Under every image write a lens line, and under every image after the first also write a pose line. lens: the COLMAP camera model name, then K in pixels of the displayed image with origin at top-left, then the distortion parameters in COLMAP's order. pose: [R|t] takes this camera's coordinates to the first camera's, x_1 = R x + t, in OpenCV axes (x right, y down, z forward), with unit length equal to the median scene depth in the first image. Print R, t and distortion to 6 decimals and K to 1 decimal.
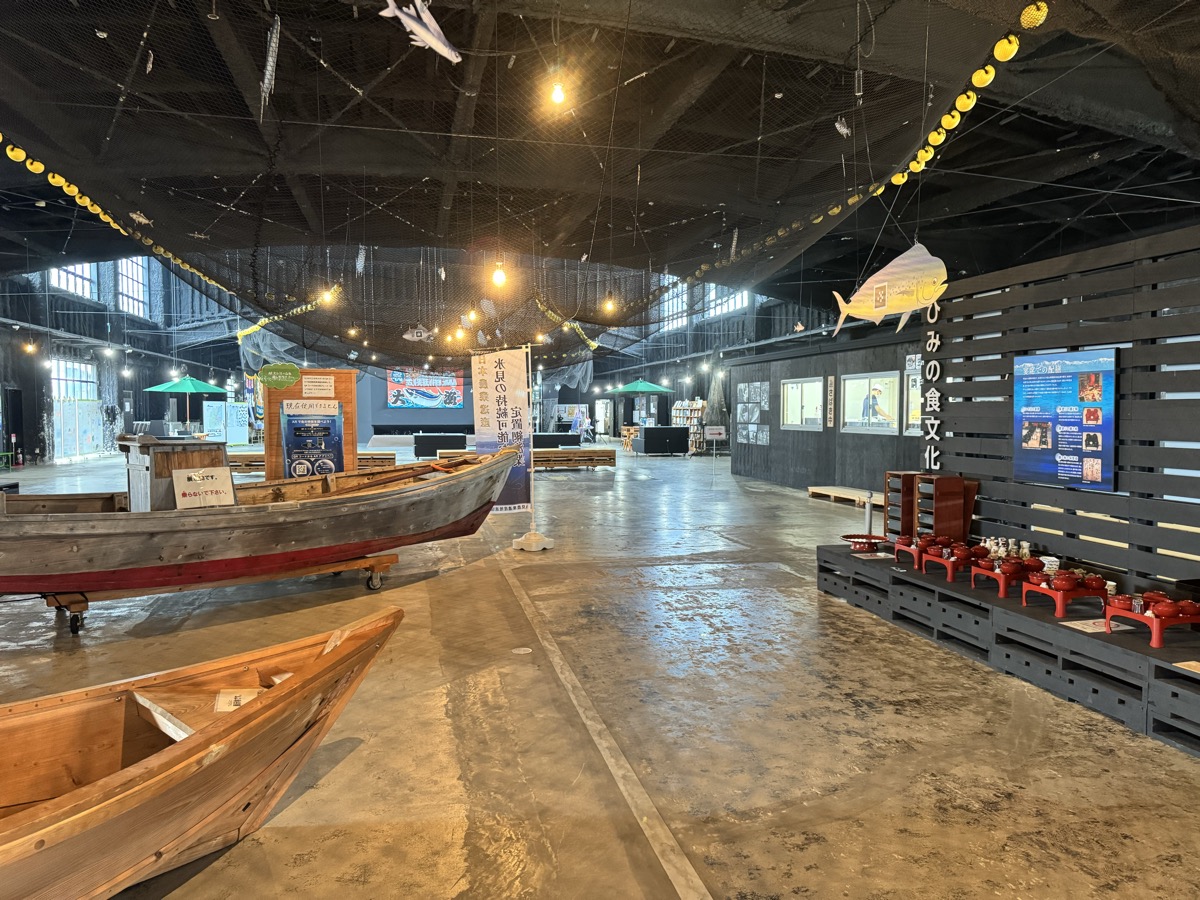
lens RADIAL K [[851.3, 0, 601.1], [0, 851.3, 447.9], [0, 0, 1]] dist [0.024164, -0.024457]
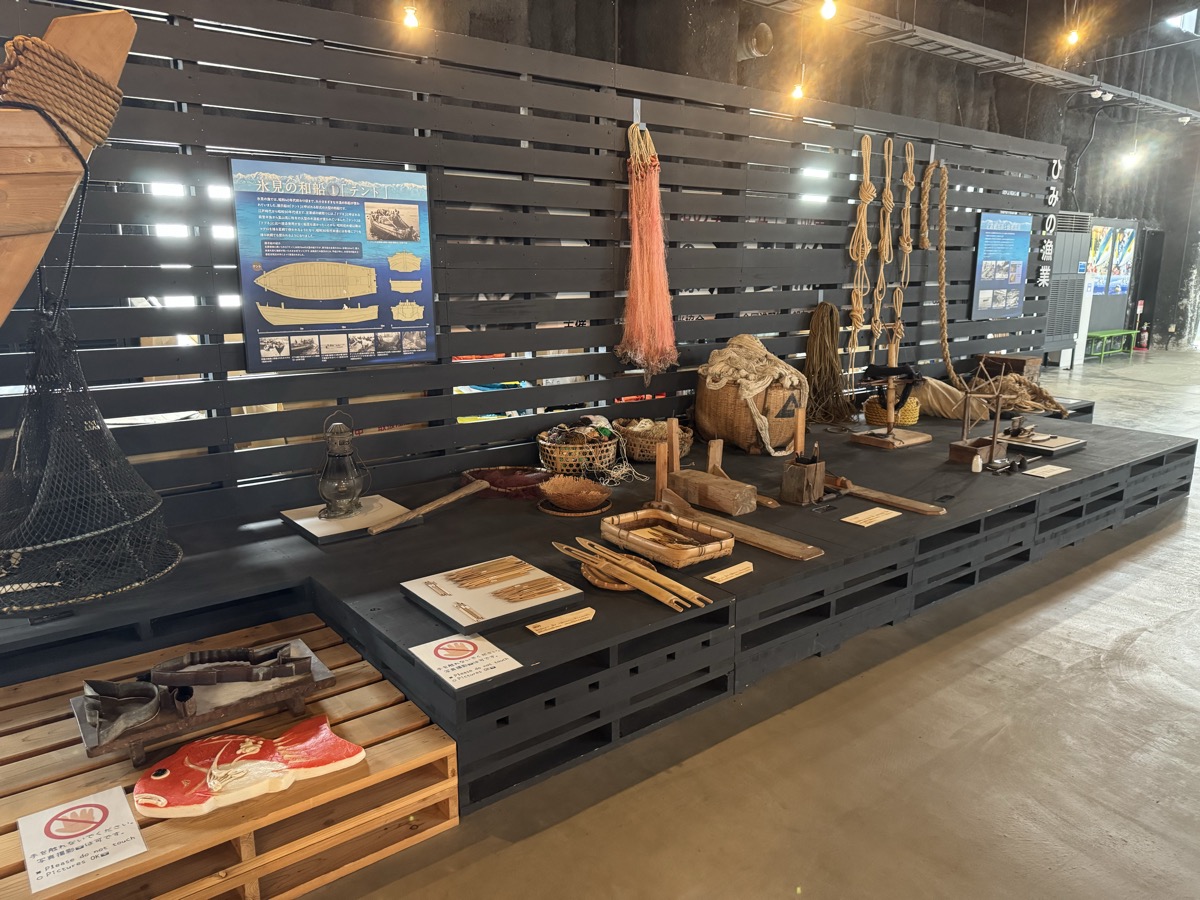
lens RADIAL K [[851.3, 0, 595.2], [0, 851.3, 449.3], [0, 0, 1]] dist [0.024164, -0.024457]
pose [[0.442000, 0.188791, -0.876923, -0.267815], [-0.039584, 0.980754, 0.191193, -0.013252], [0.896141, -0.049795, 0.440967, 0.323097]]
